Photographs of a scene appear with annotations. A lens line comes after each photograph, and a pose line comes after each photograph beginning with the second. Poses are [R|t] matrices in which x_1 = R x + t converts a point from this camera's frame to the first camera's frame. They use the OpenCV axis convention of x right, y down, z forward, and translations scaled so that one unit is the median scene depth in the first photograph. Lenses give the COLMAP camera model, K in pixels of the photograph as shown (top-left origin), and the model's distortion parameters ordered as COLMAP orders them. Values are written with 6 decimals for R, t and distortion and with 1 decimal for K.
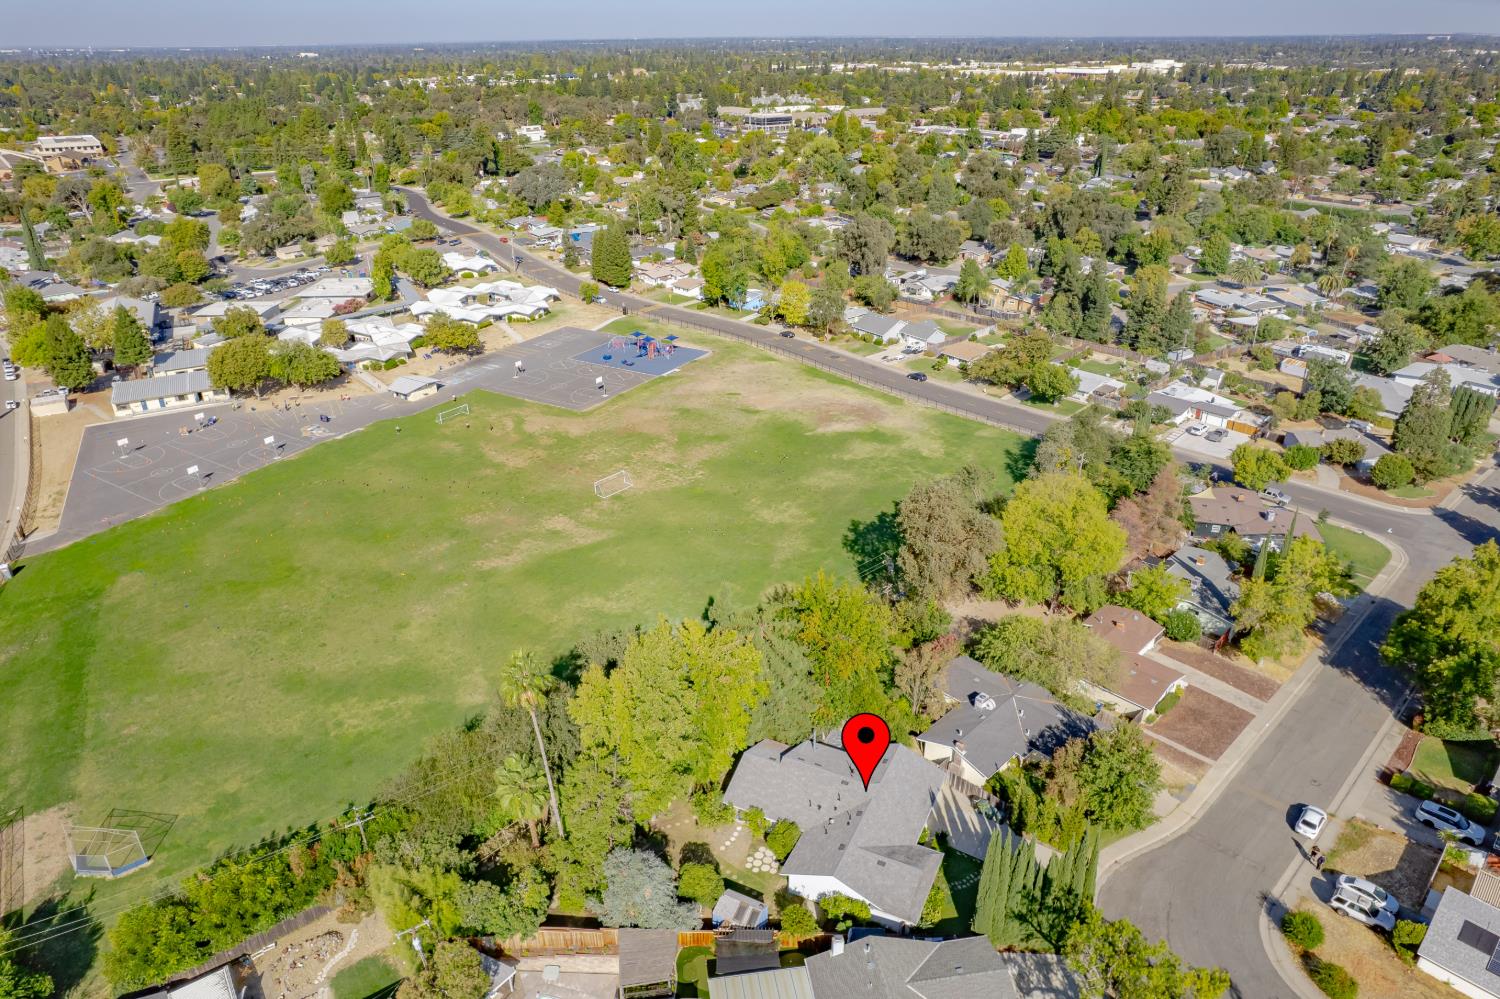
lens RADIAL K [[964.1, 0, 743.8], [0, 964.1, 507.3], [0, 0, 1]] dist [-0.073161, 0.065667]
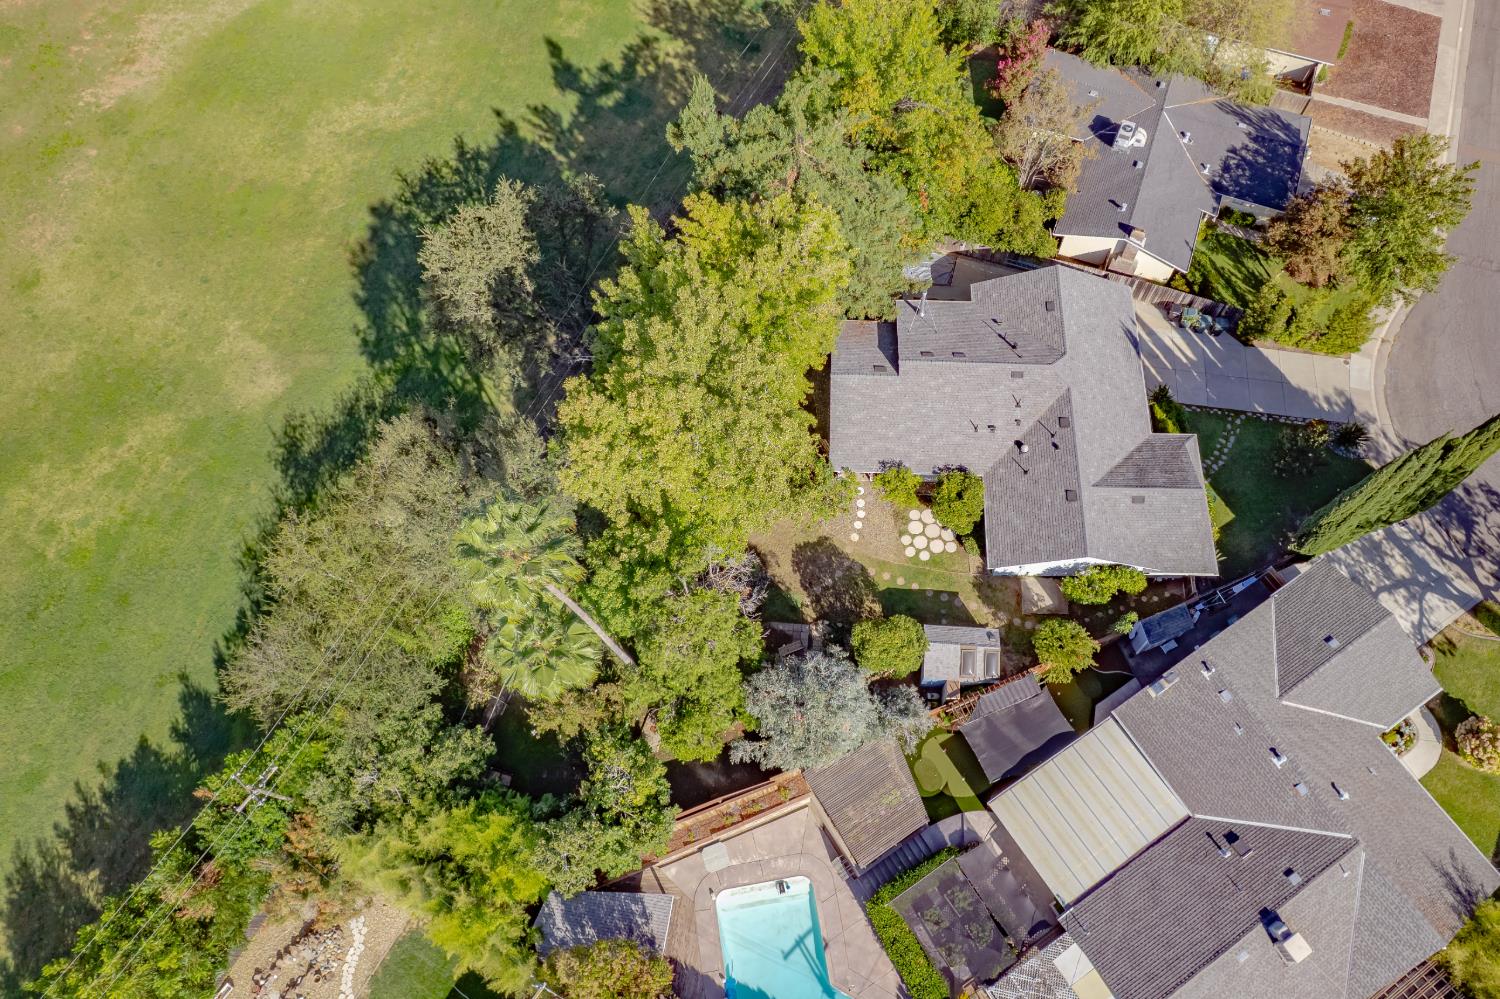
lens RADIAL K [[1025.3, 0, 789.4], [0, 1025.3, 473.6], [0, 0, 1]] dist [-0.086735, 0.082589]
pose [[0.911440, -0.376523, 0.165856, -0.097169], [0.196704, 0.752840, 0.628124, -0.059275], [-0.361366, -0.539872, 0.760232, 0.340524]]
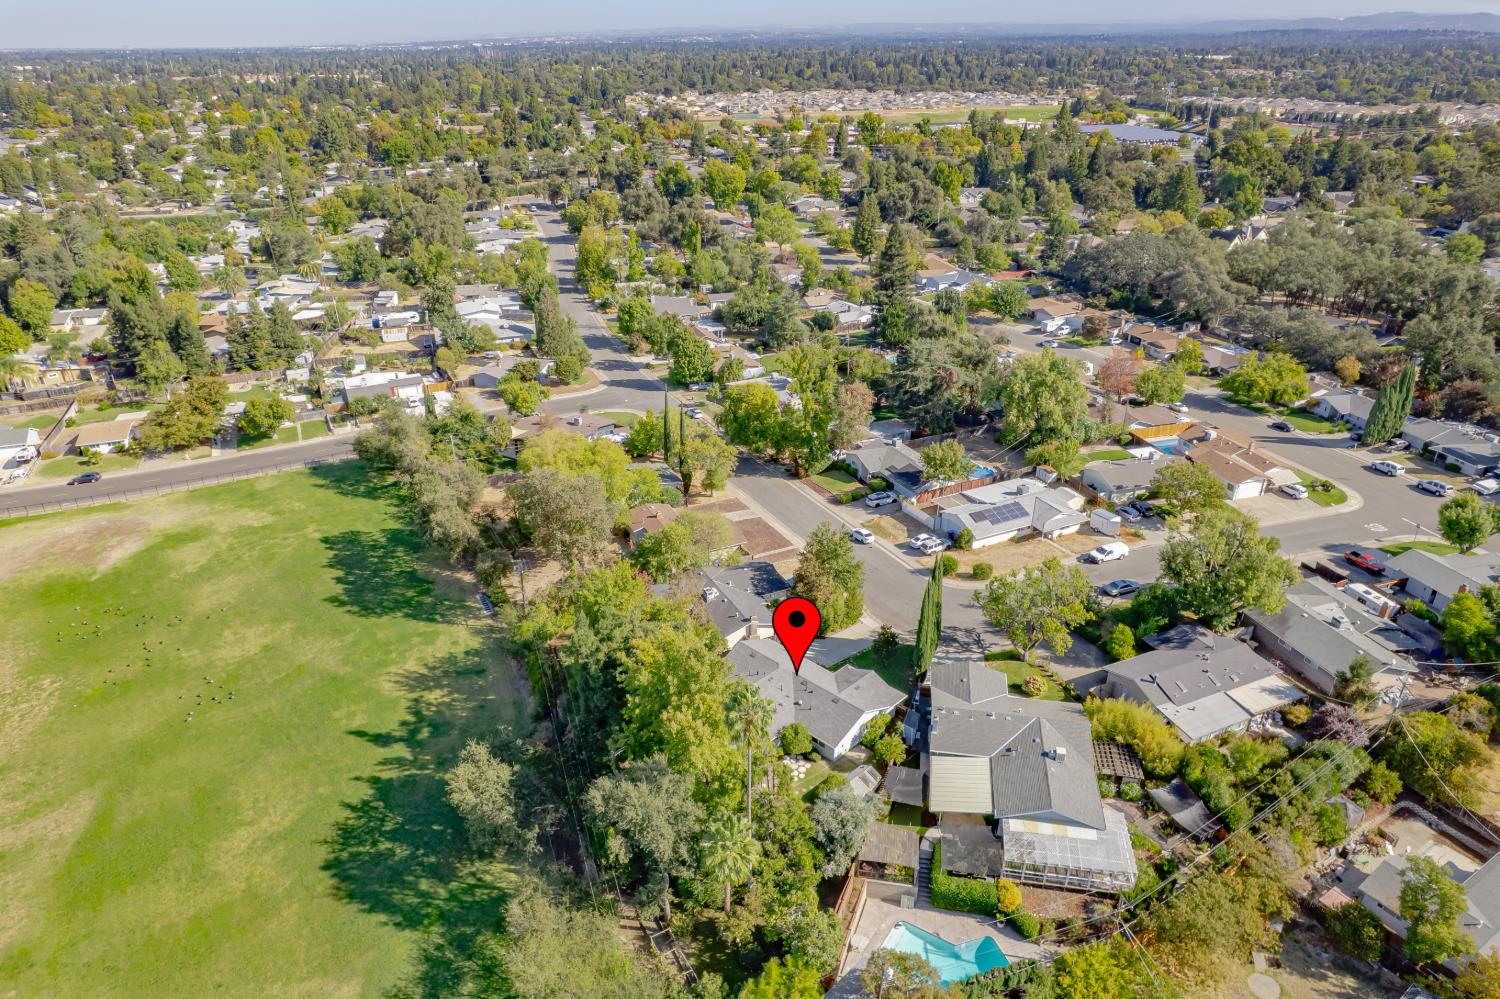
lens RADIAL K [[964.1, 0, 743.8], [0, 964.1, 507.3], [0, 0, 1]] dist [-0.073161, 0.065667]
pose [[0.322928, -0.423213, 0.846527, -0.515379], [0.431166, 0.862023, 0.266481, -0.140246], [-0.842504, 0.278939, 0.460847, 0.273892]]
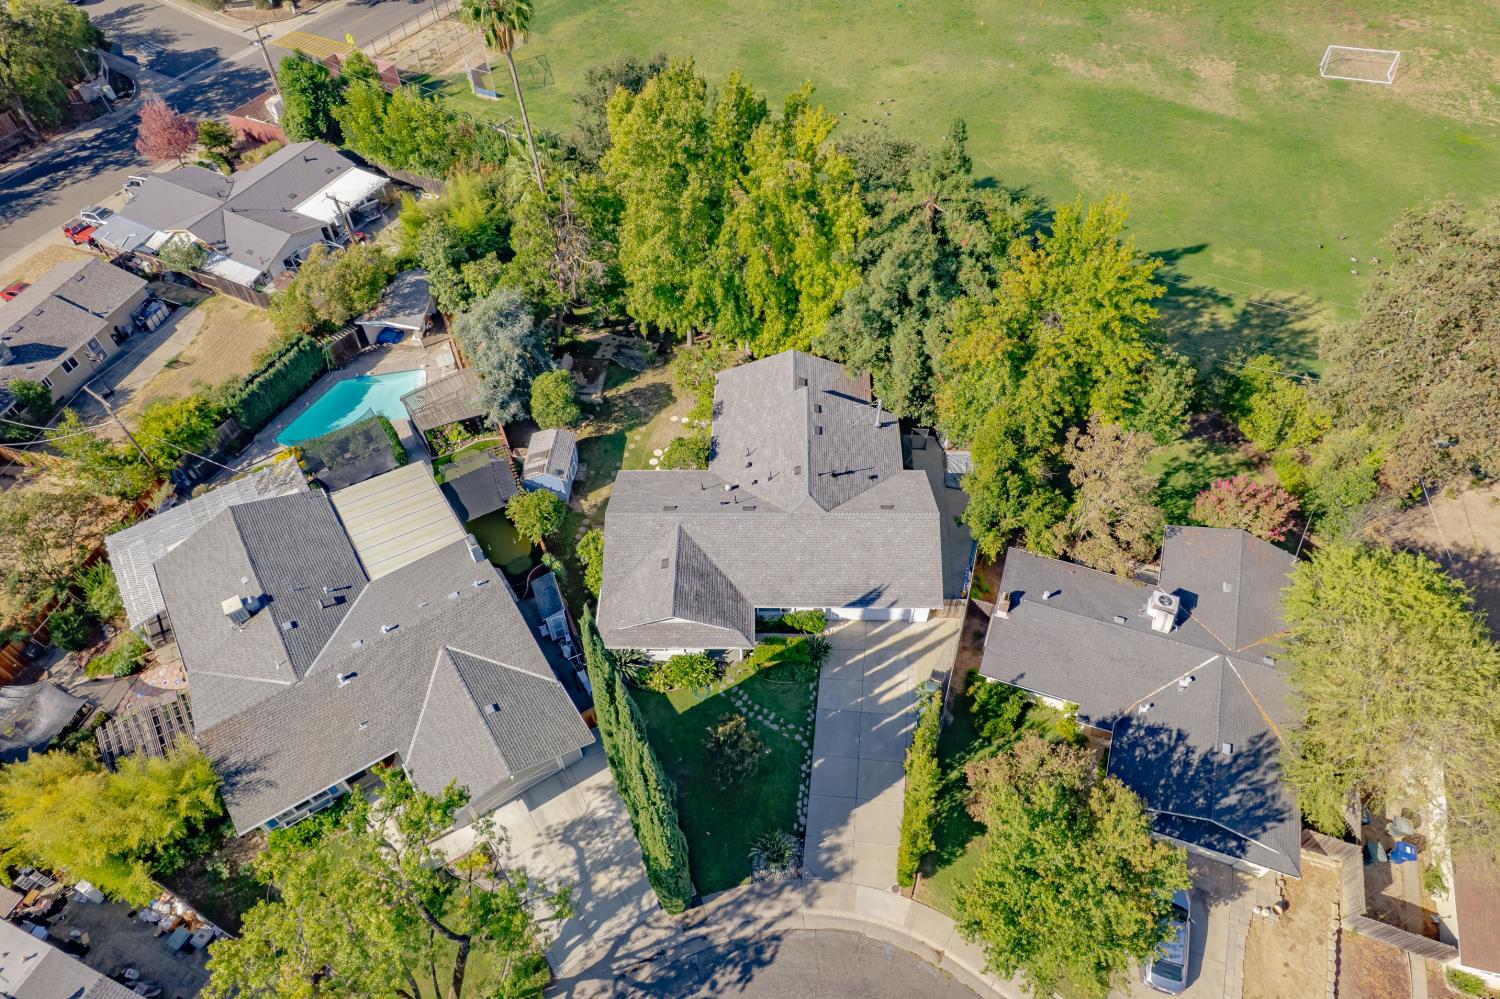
lens RADIAL K [[964.1, 0, 743.8], [0, 964.1, 507.3], [0, 0, 1]] dist [-0.073161, 0.065667]
pose [[0.422996, 0.703514, -0.571088, 0.291911], [-0.392703, 0.710314, 0.584156, -0.025412], [0.816614, -0.022827, 0.576732, 0.393495]]
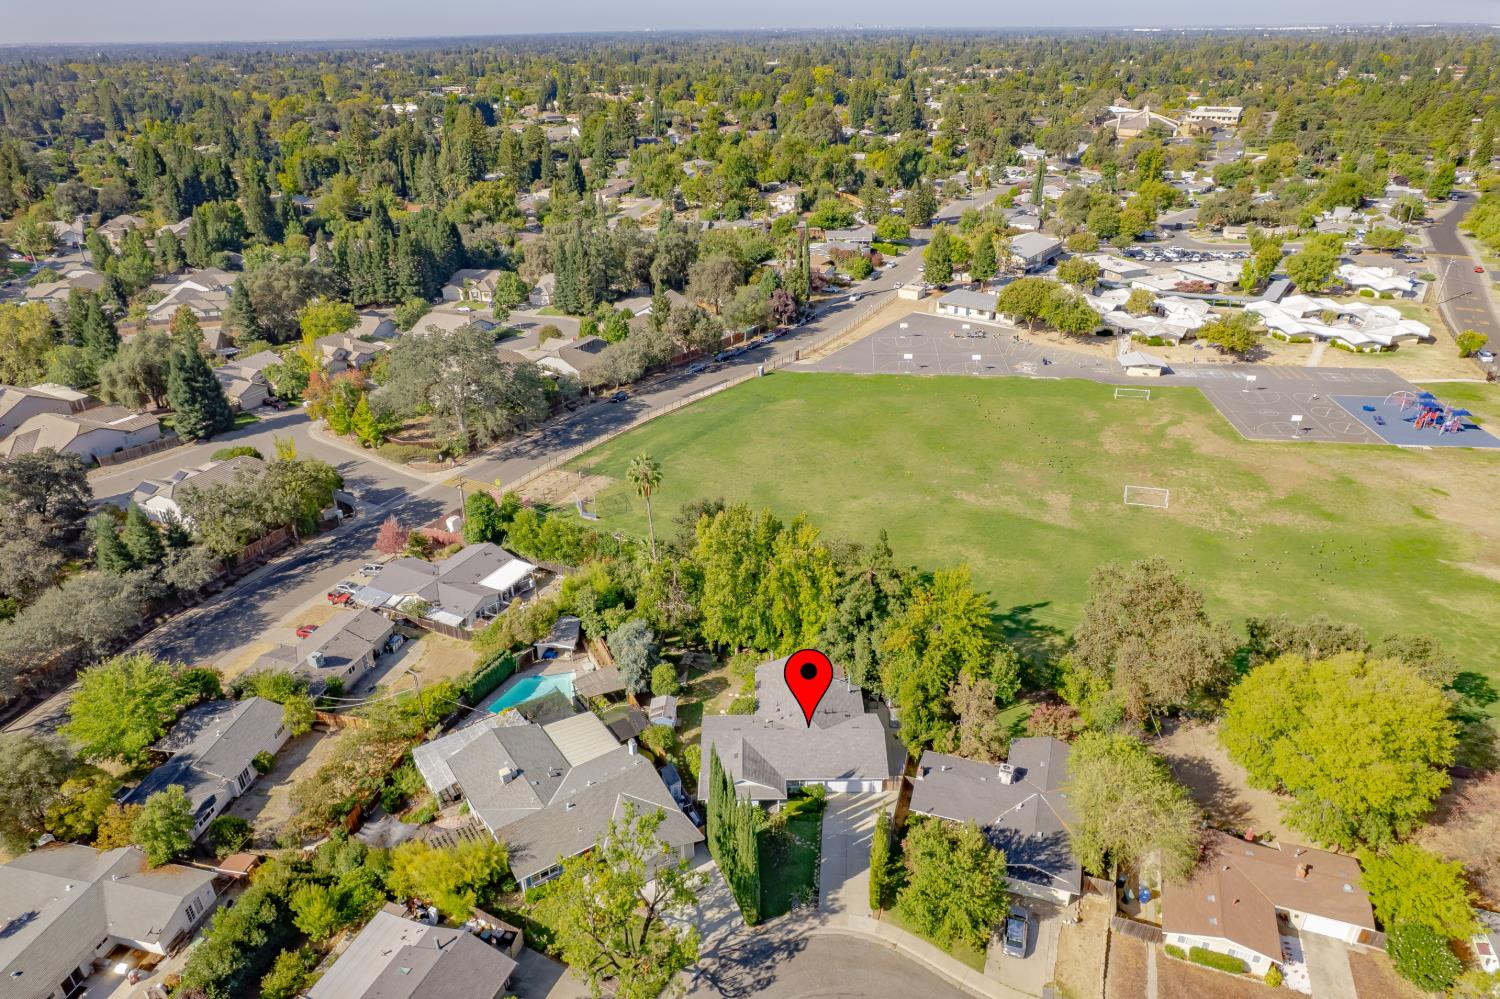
lens RADIAL K [[964.1, 0, 743.8], [0, 964.1, 507.3], [0, 0, 1]] dist [-0.073161, 0.065667]
pose [[0.440412, 0.411819, -0.797774, 0.550955], [-0.395972, 0.886595, 0.239072, -0.100648], [0.805756, 0.210606, 0.553536, 0.176592]]
